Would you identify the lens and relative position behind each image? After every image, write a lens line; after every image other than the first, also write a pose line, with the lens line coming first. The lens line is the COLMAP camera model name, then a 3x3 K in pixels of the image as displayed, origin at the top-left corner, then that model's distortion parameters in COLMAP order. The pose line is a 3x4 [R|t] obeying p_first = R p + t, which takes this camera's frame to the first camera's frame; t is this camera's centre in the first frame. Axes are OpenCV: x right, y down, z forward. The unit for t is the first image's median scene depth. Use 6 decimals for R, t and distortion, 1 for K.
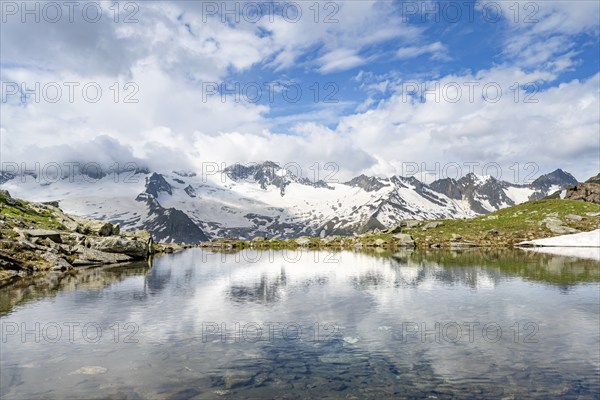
lens RADIAL K [[466.7, 0, 300.0], [0, 466.7, 200.0], [0, 0, 1]] dist [-0.010031, 0.002407]
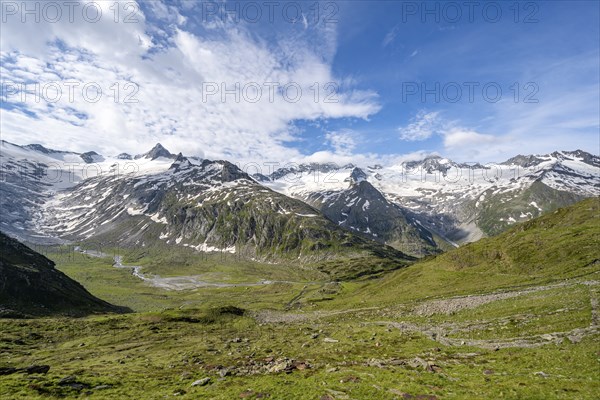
lens RADIAL K [[245.6, 0, 299.1], [0, 245.6, 200.9], [0, 0, 1]] dist [0.001203, 0.000051]
pose [[0.839723, -0.020326, -0.542635, -0.006079], [0.032558, 0.999386, 0.012948, 0.049572], [0.542039, -0.028540, 0.839869, 0.151199]]
